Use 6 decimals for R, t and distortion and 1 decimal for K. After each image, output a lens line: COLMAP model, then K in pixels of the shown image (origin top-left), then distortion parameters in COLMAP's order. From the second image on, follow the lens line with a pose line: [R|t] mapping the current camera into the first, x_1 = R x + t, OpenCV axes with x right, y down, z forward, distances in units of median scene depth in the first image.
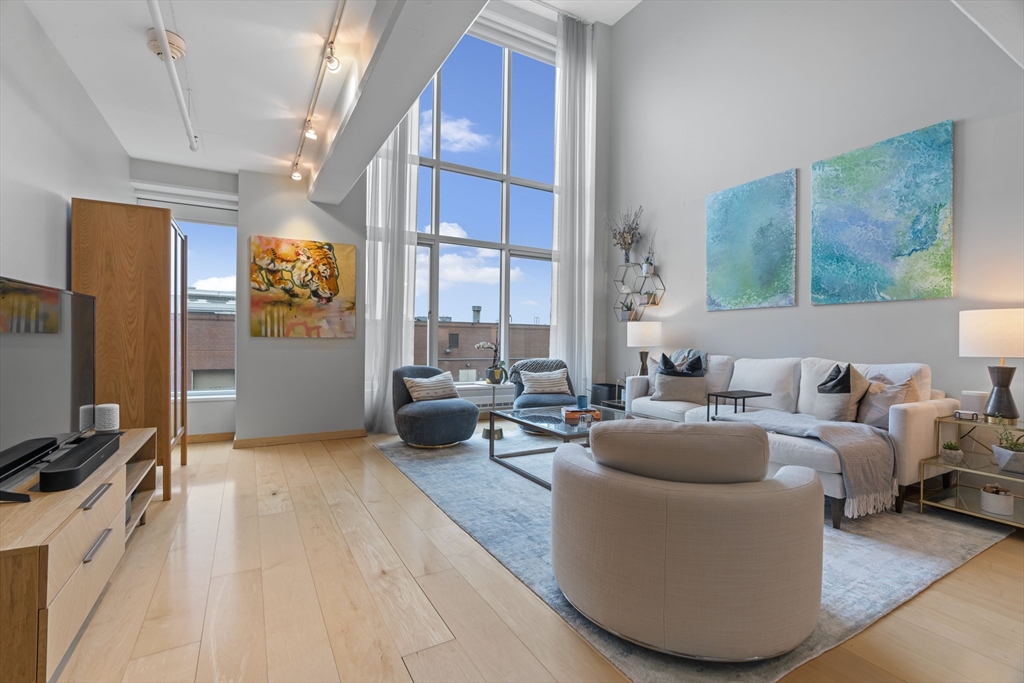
lens RADIAL K [[464.2, 0, 507.7], [0, 464.2, 339.9], [0, 0, 1]] dist [-0.013249, 0.007123]
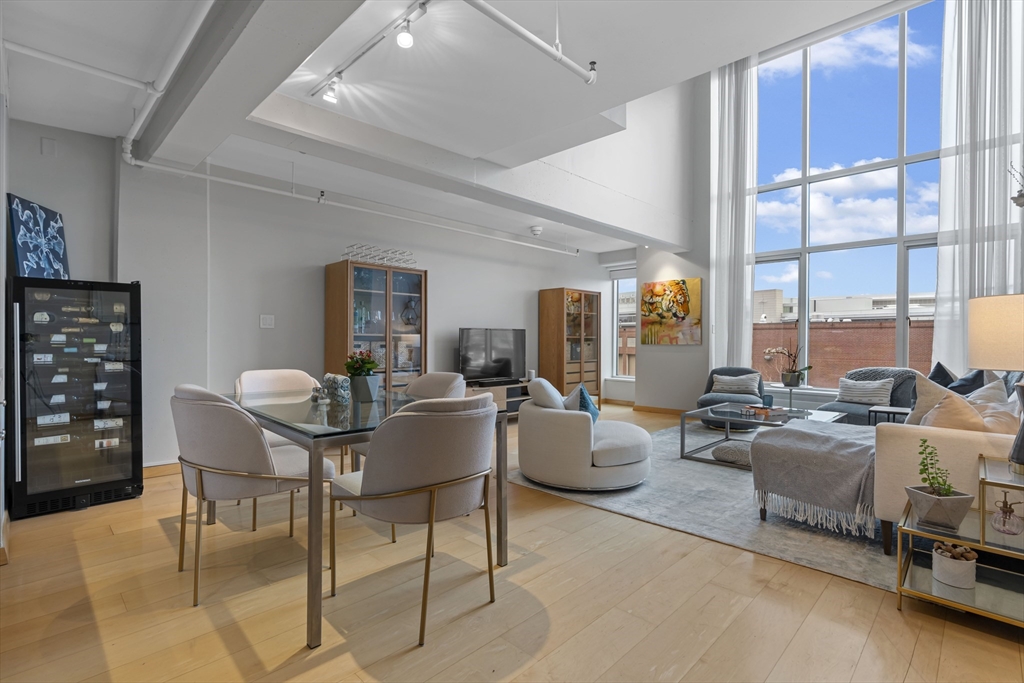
lens RADIAL K [[486.6, 0, 510.8], [0, 486.6, 339.8], [0, 0, 1]] dist [-0.002021, 0.002887]
pose [[0.267907, -0.013608, -0.963349, 0.970690], [-0.004136, 0.999875, -0.015275, 0.005972], [0.963436, 0.008077, 0.267817, 0.075900]]
